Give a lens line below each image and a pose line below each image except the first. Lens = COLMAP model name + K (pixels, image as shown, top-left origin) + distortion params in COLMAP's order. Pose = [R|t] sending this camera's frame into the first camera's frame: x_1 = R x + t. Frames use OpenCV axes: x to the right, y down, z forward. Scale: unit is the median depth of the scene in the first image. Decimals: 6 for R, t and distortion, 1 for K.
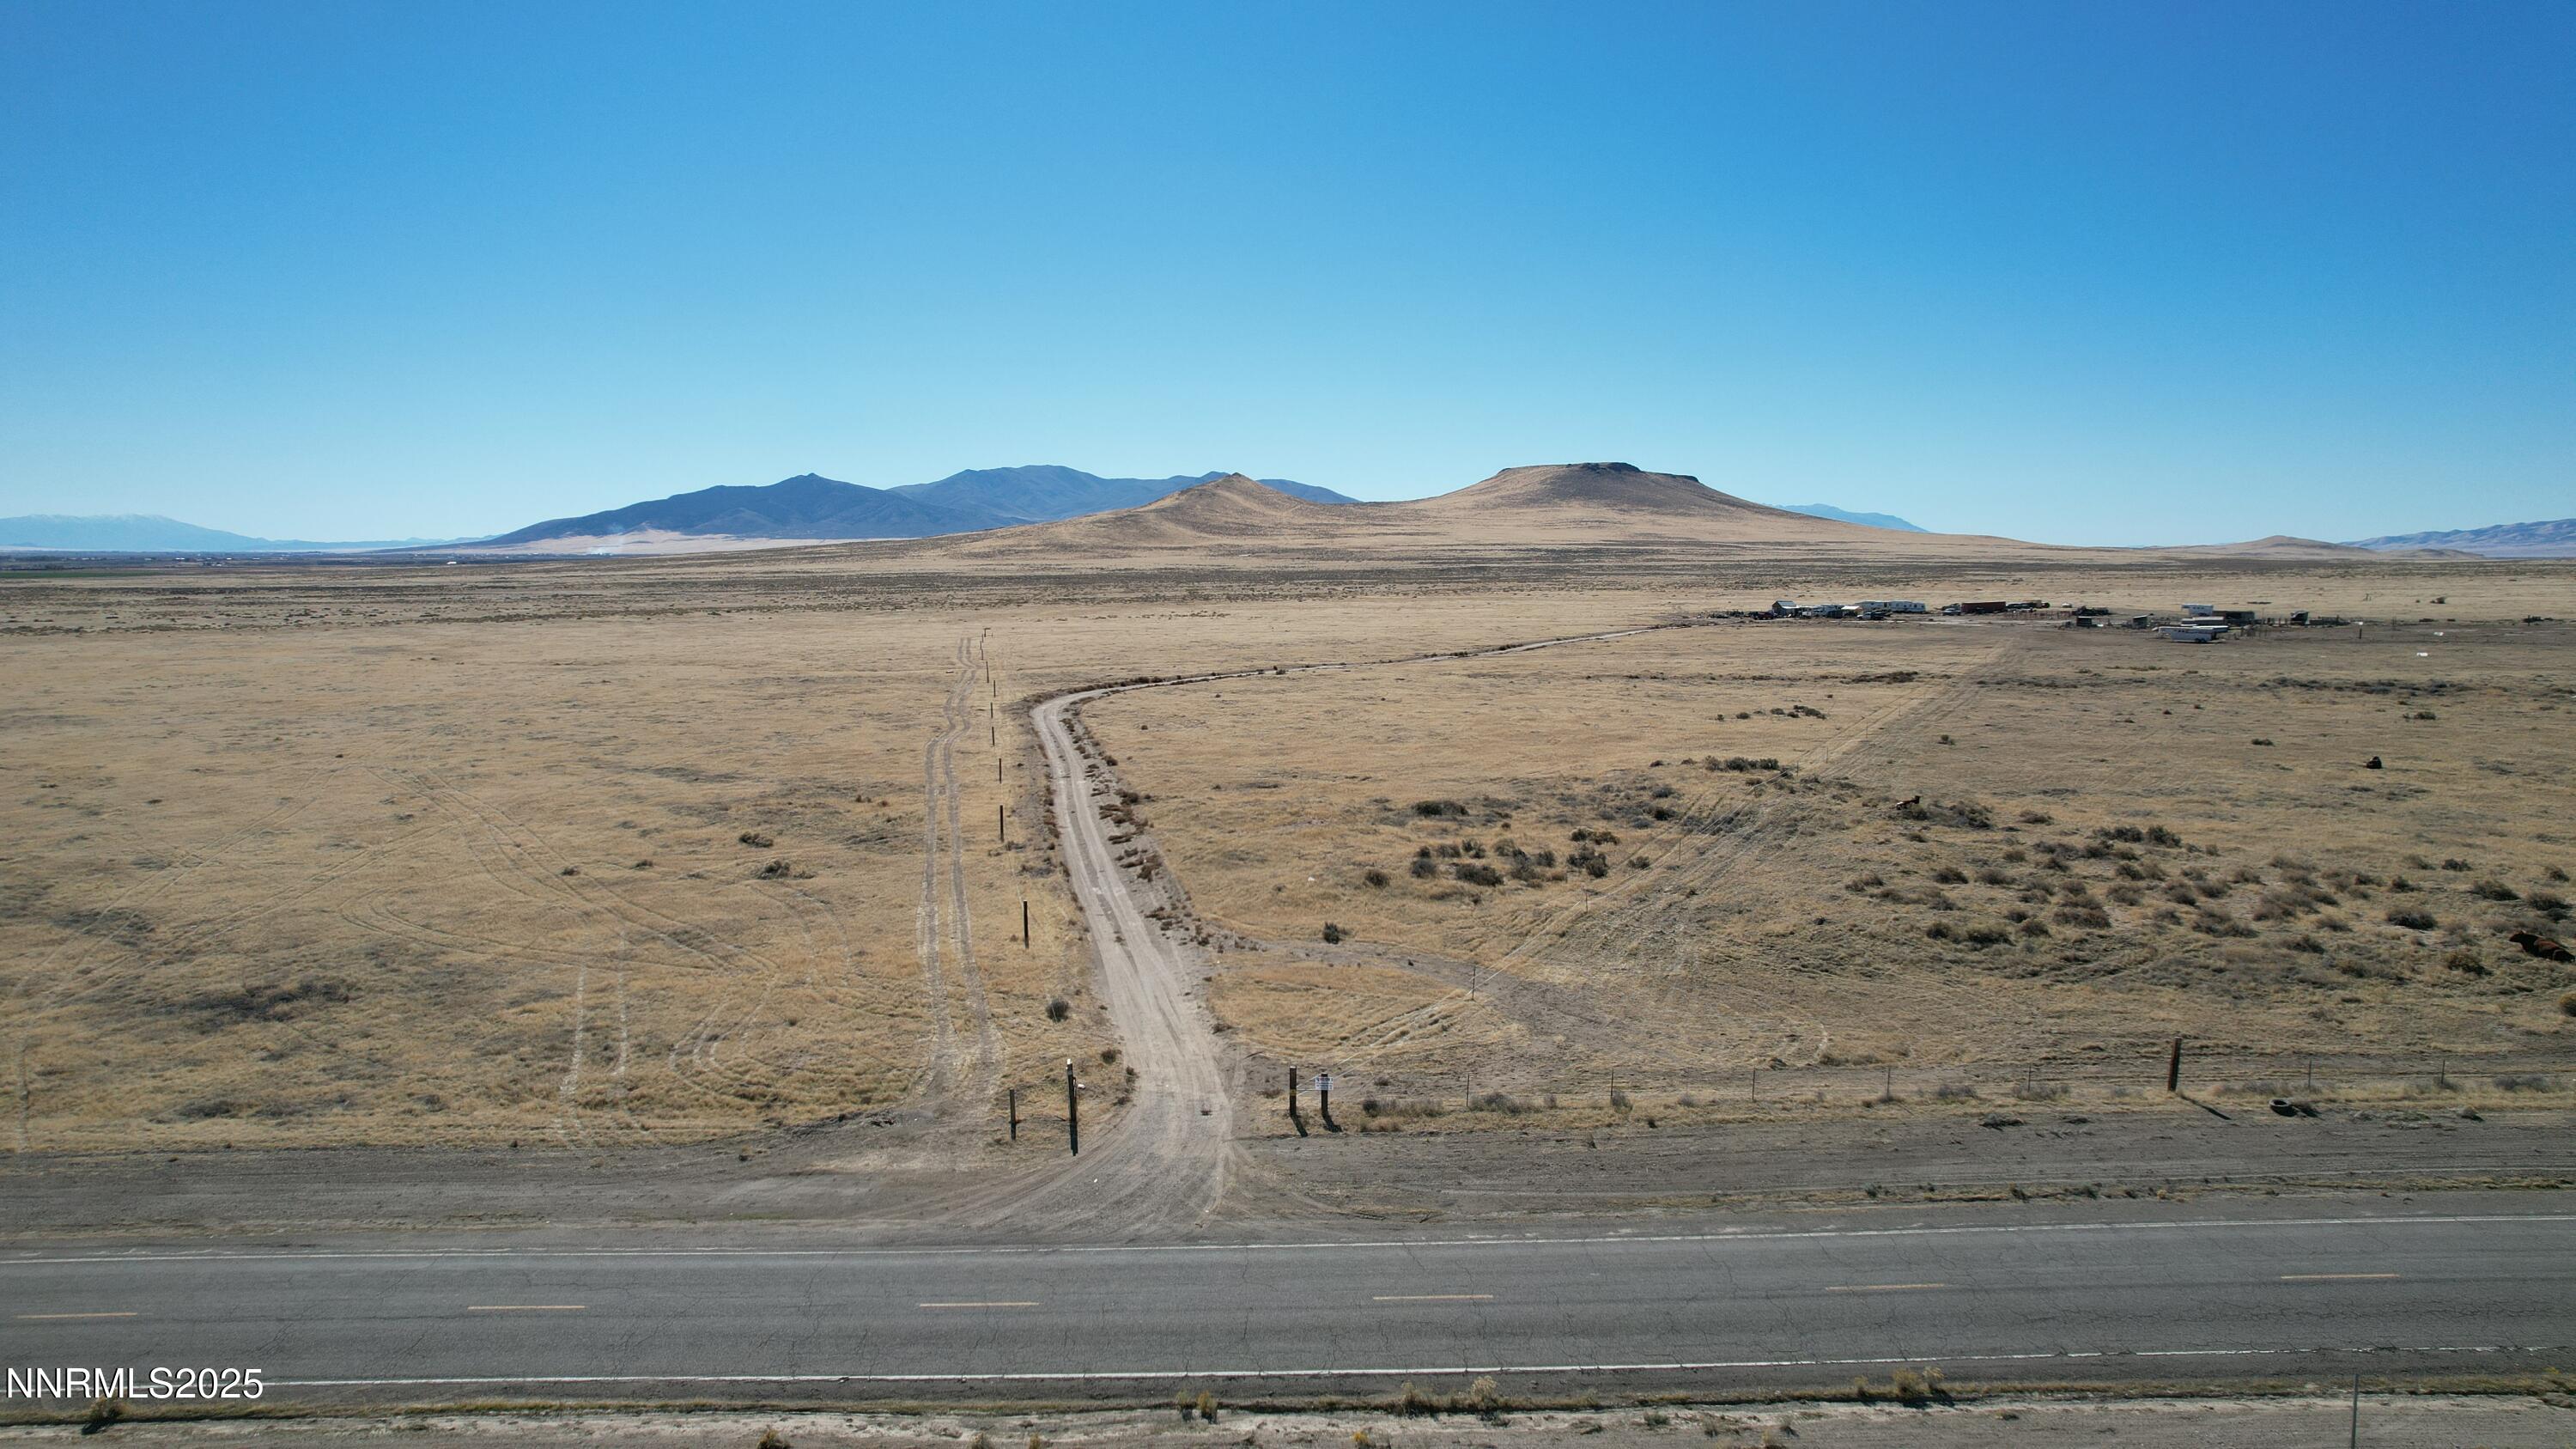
lens RADIAL K [[1695.2, 0, 1277.8], [0, 1695.2, 723.8], [0, 0, 1]] dist [-0.010266, 0.044012]
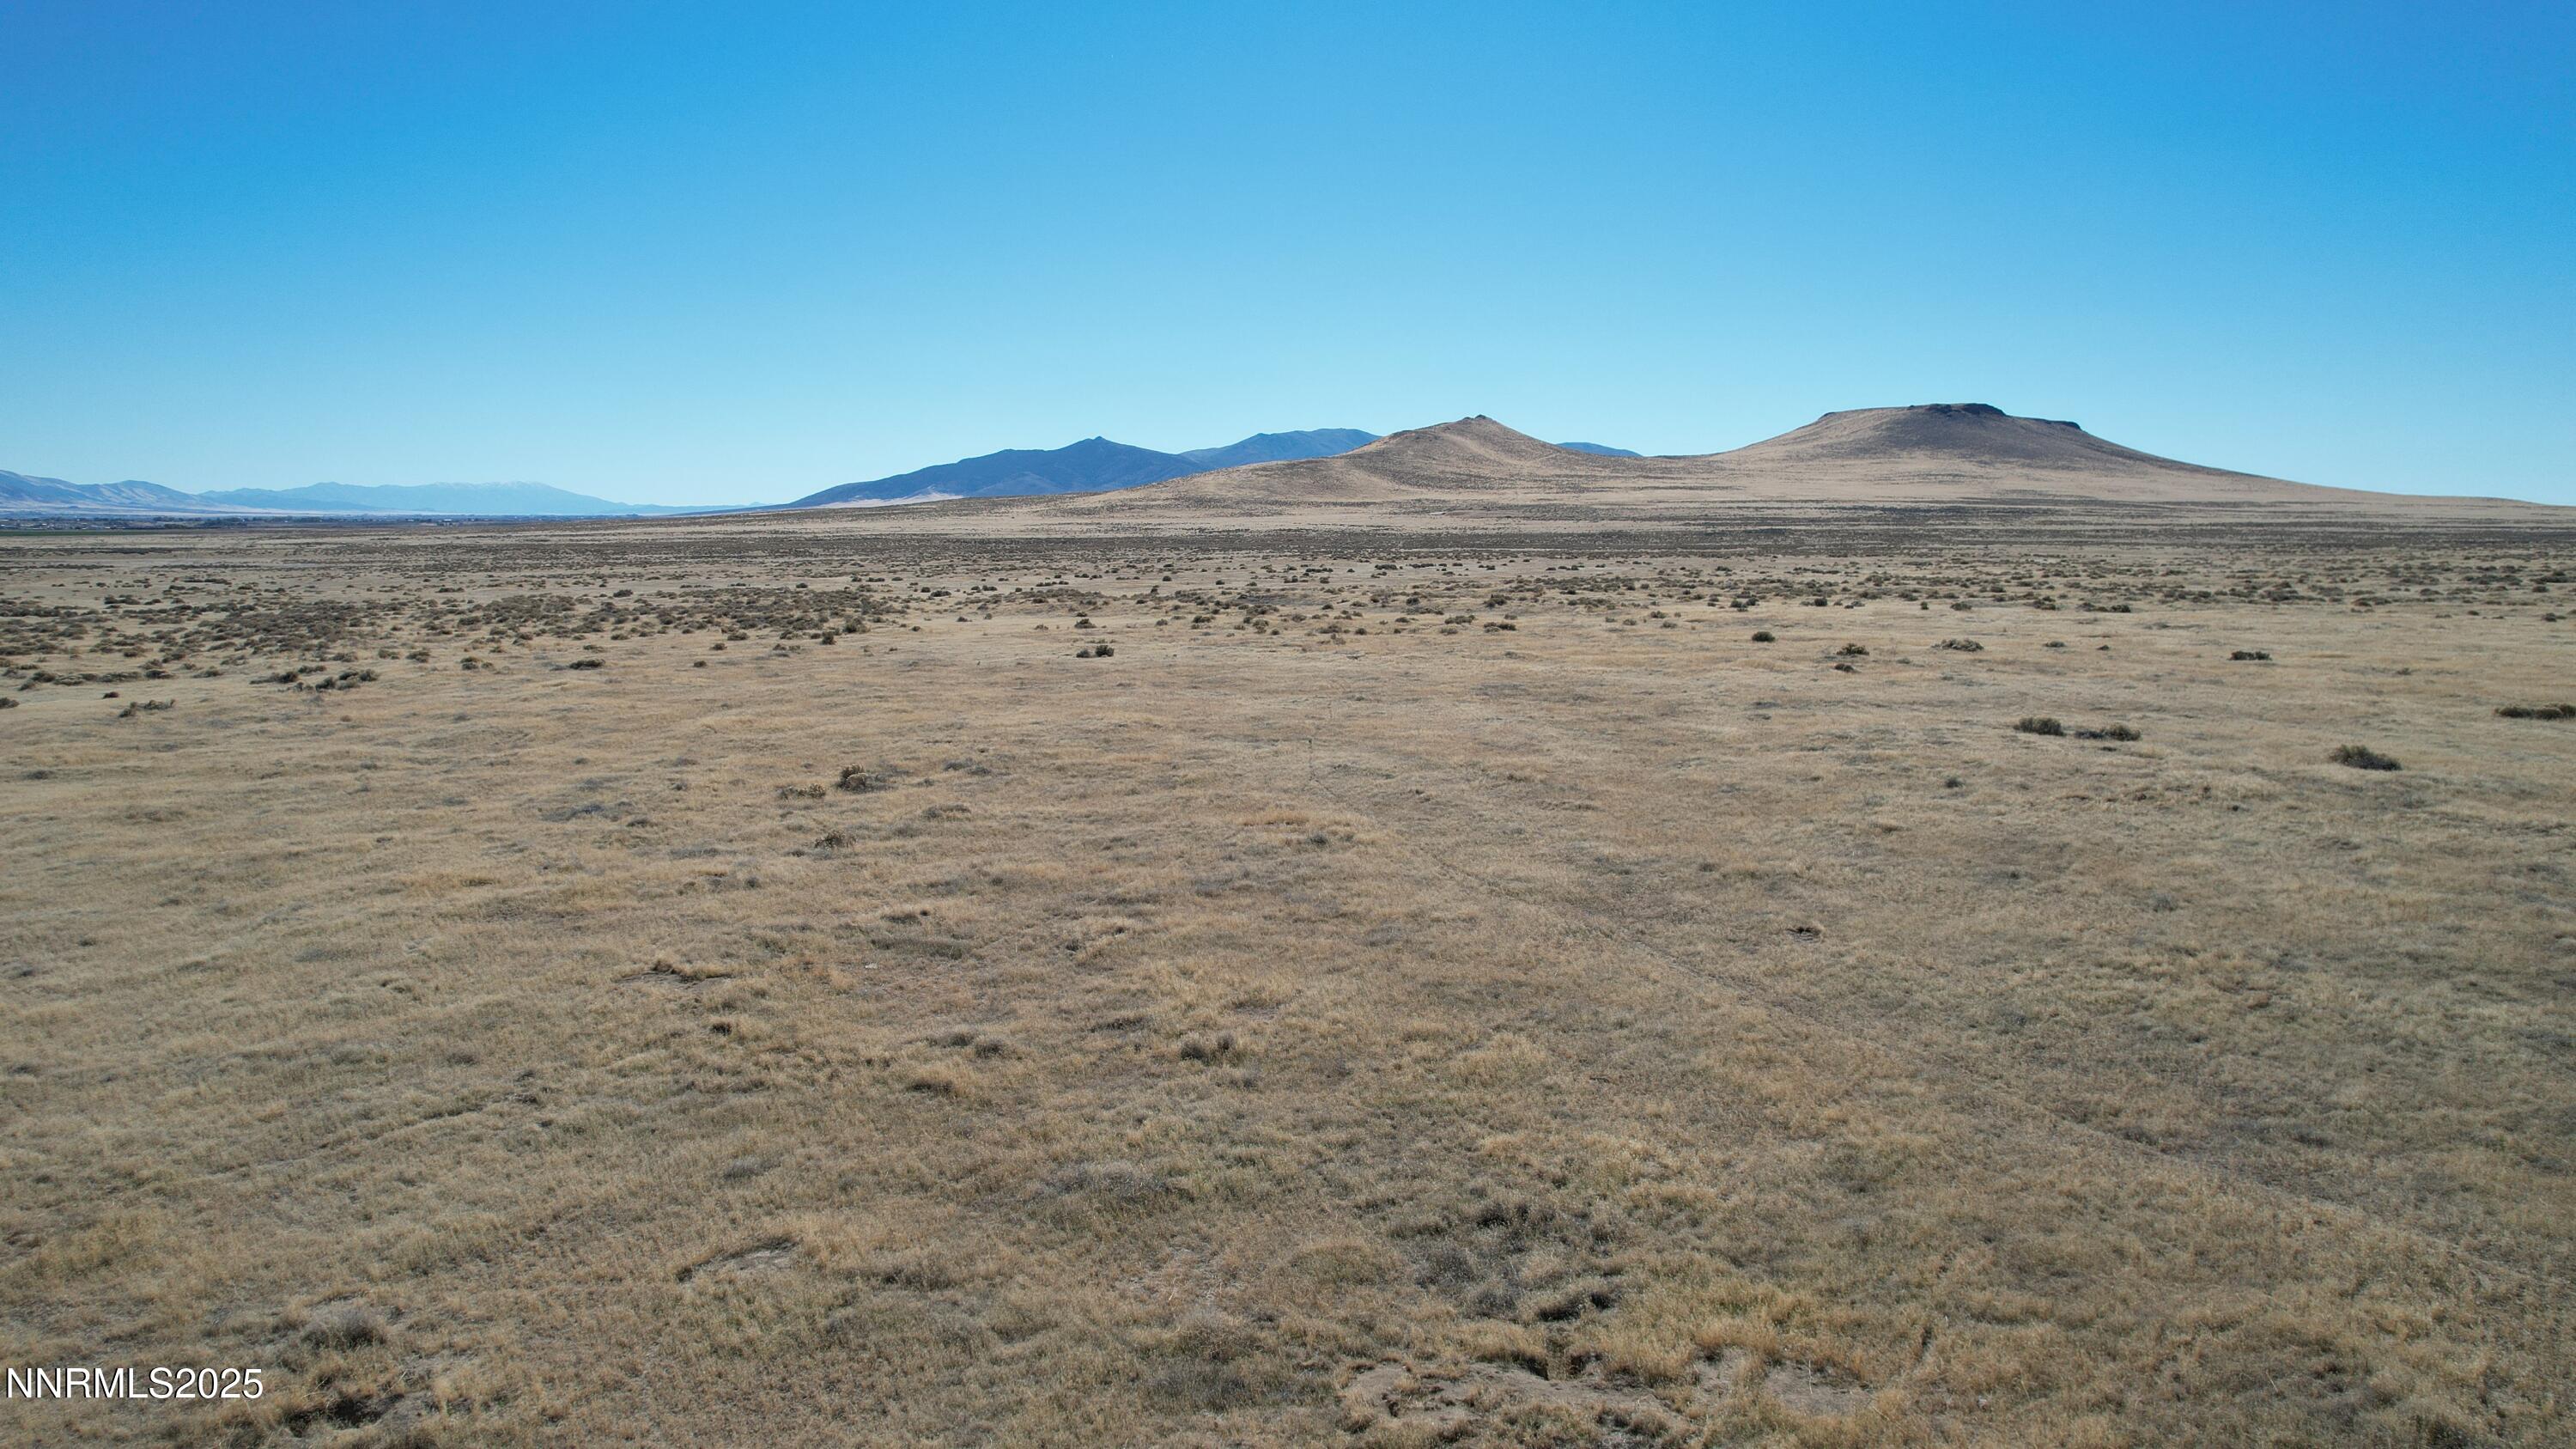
lens RADIAL K [[1695.2, 0, 1295.1], [0, 1695.2, 733.2], [0, 0, 1]] dist [-0.010266, 0.044012]
pose [[0.985517, 0.026606, -0.167475, 0.031635], [-0.022547, 0.999405, 0.026092, -0.018388], [0.168070, -0.021938, 0.985531, 0.216592]]
